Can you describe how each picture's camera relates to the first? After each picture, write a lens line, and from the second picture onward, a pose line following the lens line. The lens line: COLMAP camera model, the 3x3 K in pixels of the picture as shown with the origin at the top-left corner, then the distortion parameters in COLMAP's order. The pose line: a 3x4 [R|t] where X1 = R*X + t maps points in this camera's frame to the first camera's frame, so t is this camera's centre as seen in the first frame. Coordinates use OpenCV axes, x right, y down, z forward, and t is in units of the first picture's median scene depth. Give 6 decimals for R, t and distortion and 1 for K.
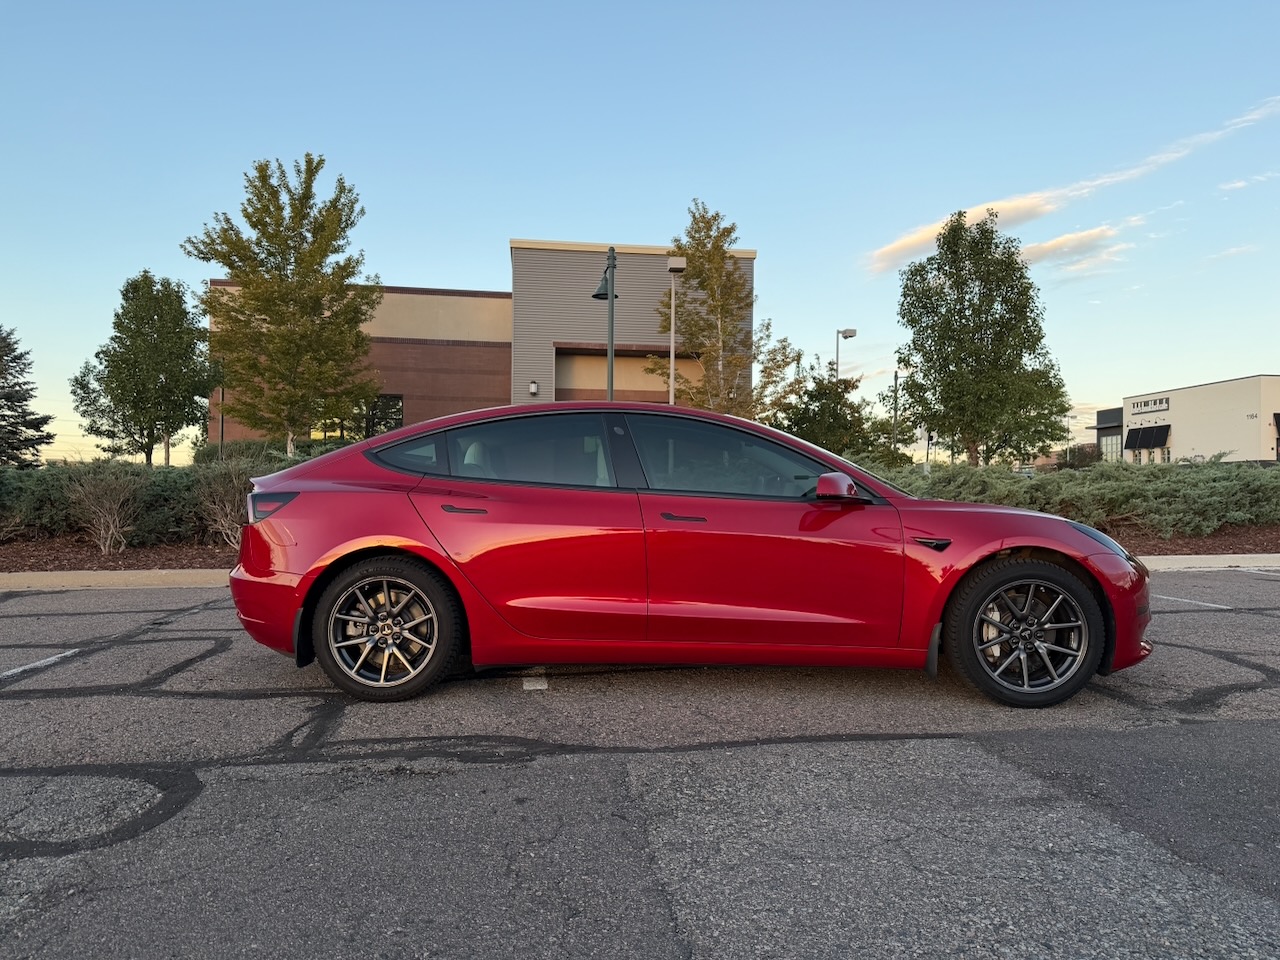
lens RADIAL K [[901.9, 0, 637.9], [0, 901.9, 499.3], [0, 0, 1]] dist [0.031500, -0.038861]
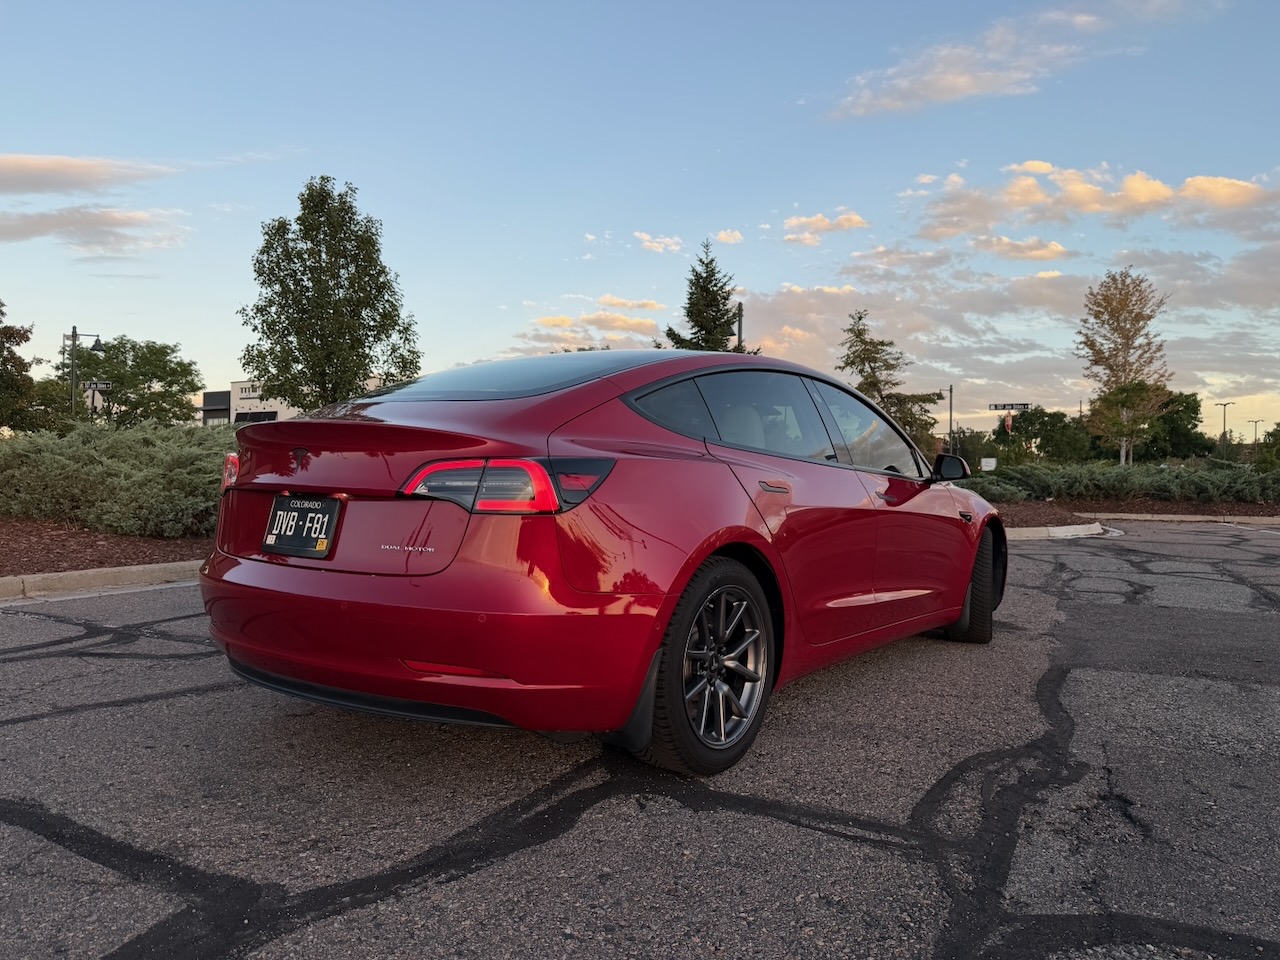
lens RADIAL K [[901.9, 0, 639.7], [0, 901.9, 500.7], [0, 0, 1]] dist [0.031500, -0.038861]
pose [[0.562566, -0.007843, 0.826715, -0.130845], [-0.010551, 0.999805, 0.016665, 0.001546], [-0.826685, -0.018098, 0.562374, 0.100103]]
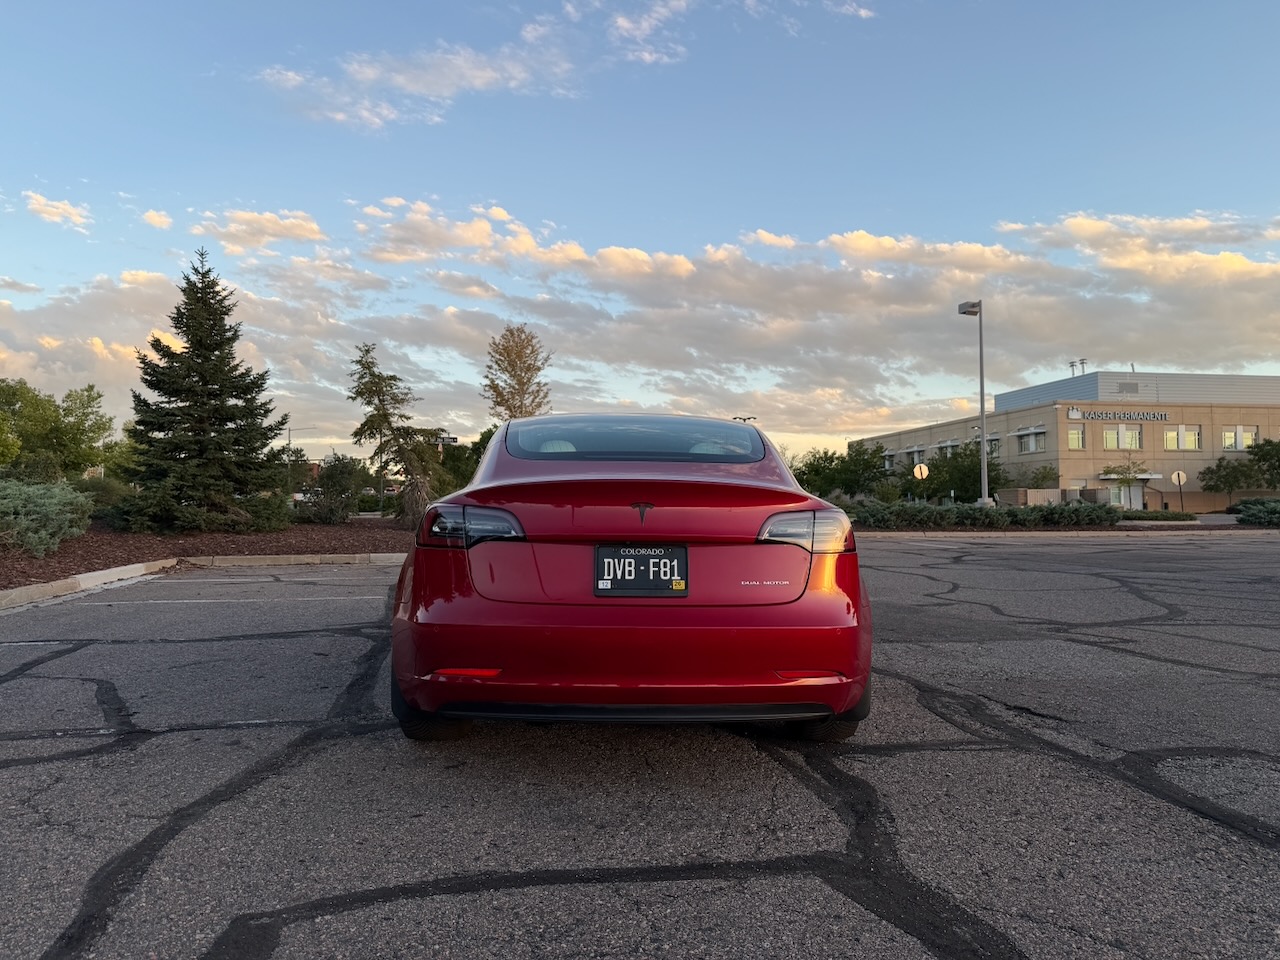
lens RADIAL K [[901.9, 0, 648.3], [0, 901.9, 485.9], [0, 0, 1]] dist [0.031500, -0.038861]
pose [[-0.094277, 0.031101, 0.995060, -0.180698], [0.000536, 0.999513, -0.031189, -0.000622], [-0.995546, -0.002407, -0.094248, 0.194306]]
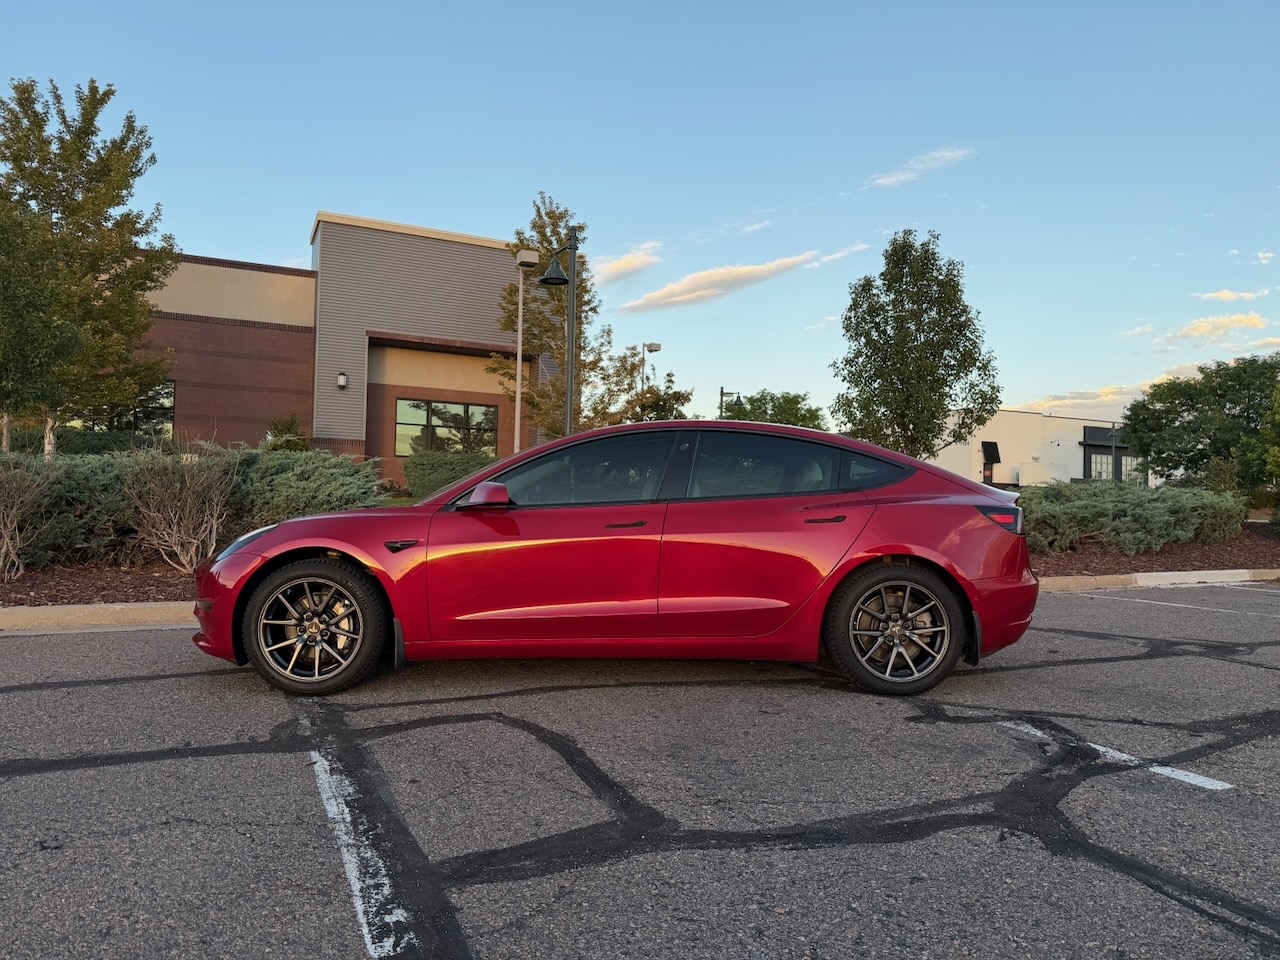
lens RADIAL K [[901.9, 0, 634.4], [0, 901.9, 495.5], [0, 0, 1]] dist [0.031500, -0.038861]
pose [[0.954333, 0.020983, 0.298008, -0.121578], [-0.016714, 0.999718, -0.016866, -0.000008], [-0.298278, 0.011115, 0.954414, 0.070012]]
